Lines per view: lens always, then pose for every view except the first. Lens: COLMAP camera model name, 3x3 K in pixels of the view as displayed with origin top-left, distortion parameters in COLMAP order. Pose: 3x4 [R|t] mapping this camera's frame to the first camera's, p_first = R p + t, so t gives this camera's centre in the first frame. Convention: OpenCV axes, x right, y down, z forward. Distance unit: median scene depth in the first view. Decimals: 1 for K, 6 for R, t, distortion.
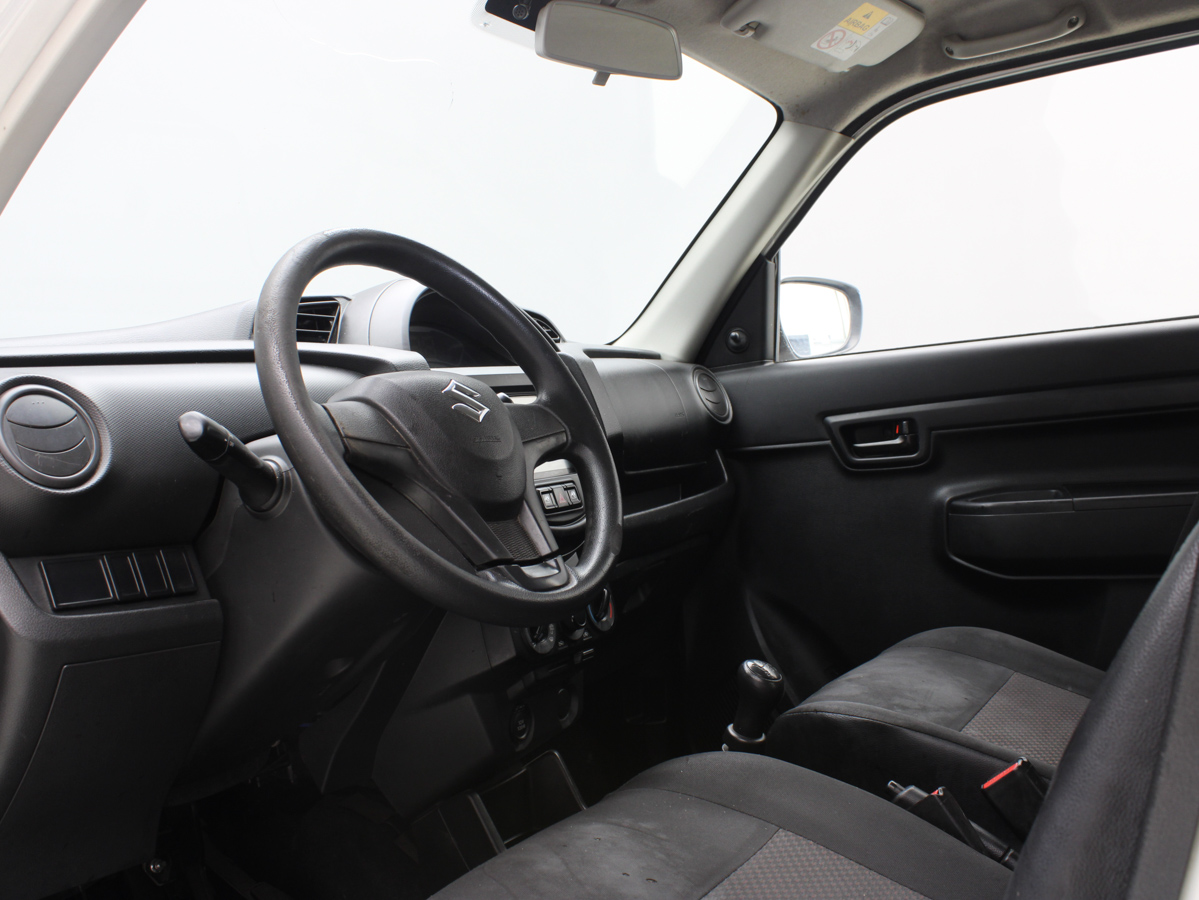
lens RADIAL K [[1191.1, 0, 599.9], [0, 1191.1, 452.2], [0, 0, 1]] dist [-0.098572, 0.000000]
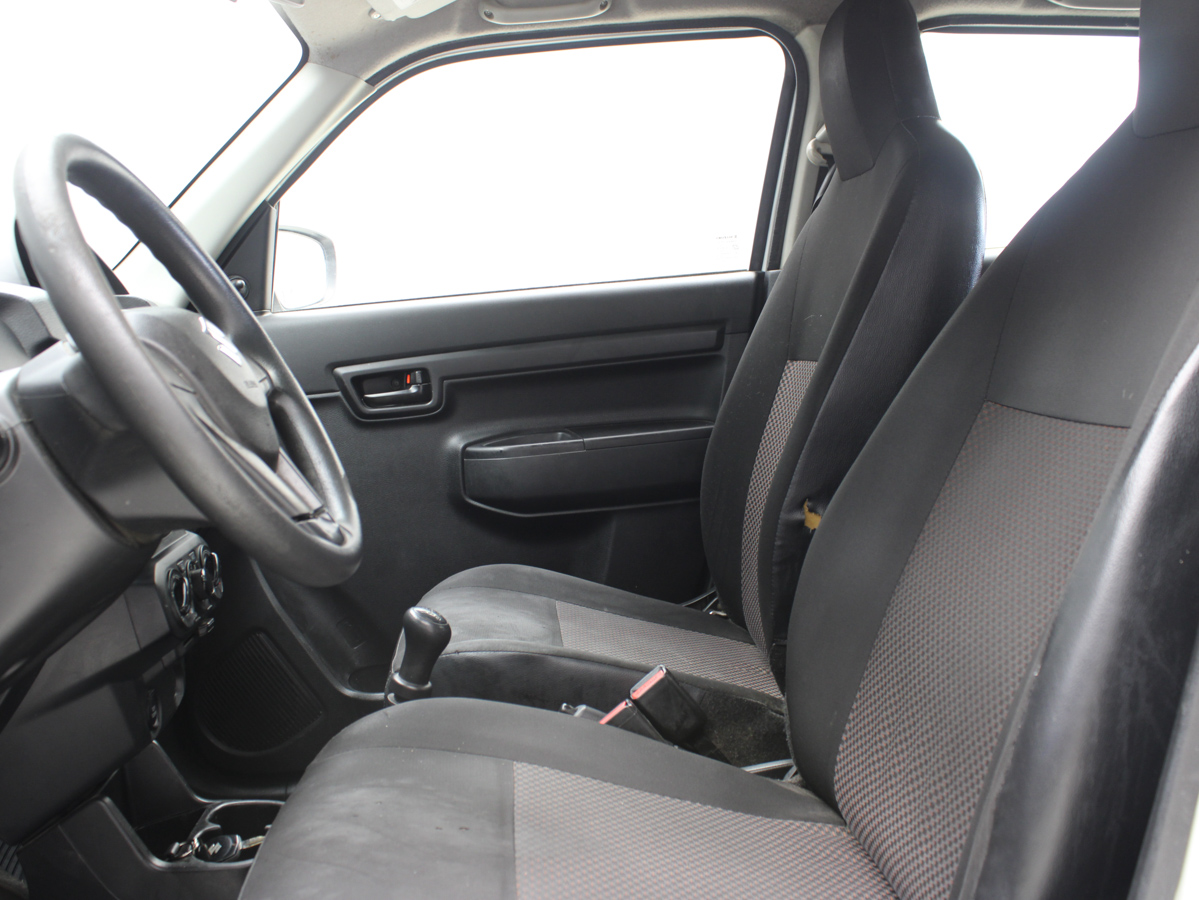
lens RADIAL K [[1191.1, 0, 599.7], [0, 1191.1, 445.9], [0, 0, 1]] dist [-0.098572, 0.000000]
pose [[0.821630, -0.040326, 0.568593, -0.213275], [0.024883, 0.999081, 0.034900, 0.006692], [-0.569478, -0.014527, 0.821878, 0.068997]]
